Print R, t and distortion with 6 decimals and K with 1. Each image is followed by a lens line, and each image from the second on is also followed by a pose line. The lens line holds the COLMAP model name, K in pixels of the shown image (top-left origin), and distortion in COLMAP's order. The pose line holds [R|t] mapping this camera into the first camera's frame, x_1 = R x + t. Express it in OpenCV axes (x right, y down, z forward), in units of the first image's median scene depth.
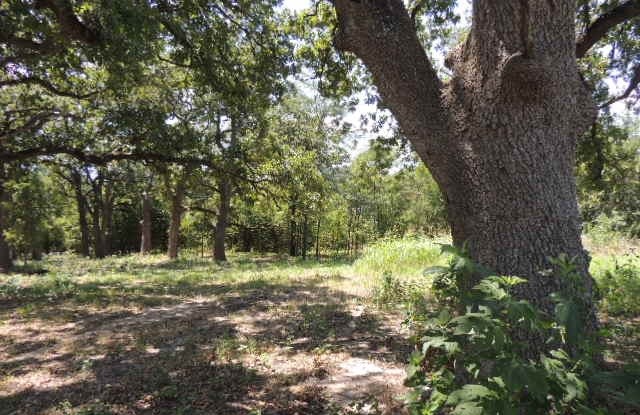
lens RADIAL K [[453.4, 0, 324.6], [0, 453.4, 241.4], [0, 0, 1]] dist [-0.015494, -0.008606]
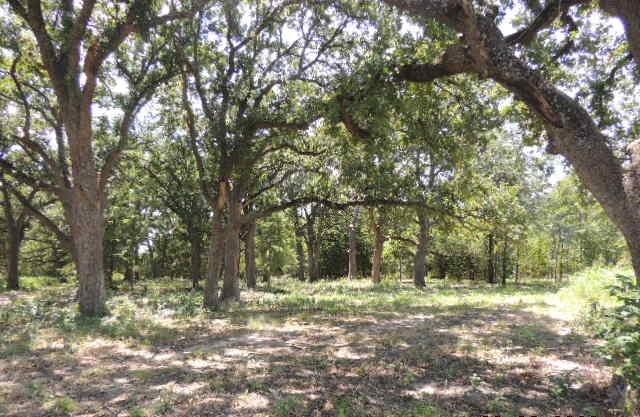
lens RADIAL K [[453.4, 0, 324.6], [0, 453.4, 242.4], [0, 0, 1]] dist [-0.015494, -0.008606]
pose [[0.917077, -0.014245, -0.398455, -0.011983], [-0.008199, 0.998476, -0.054567, -0.002071], [0.398625, 0.053309, 0.915563, -0.143444]]
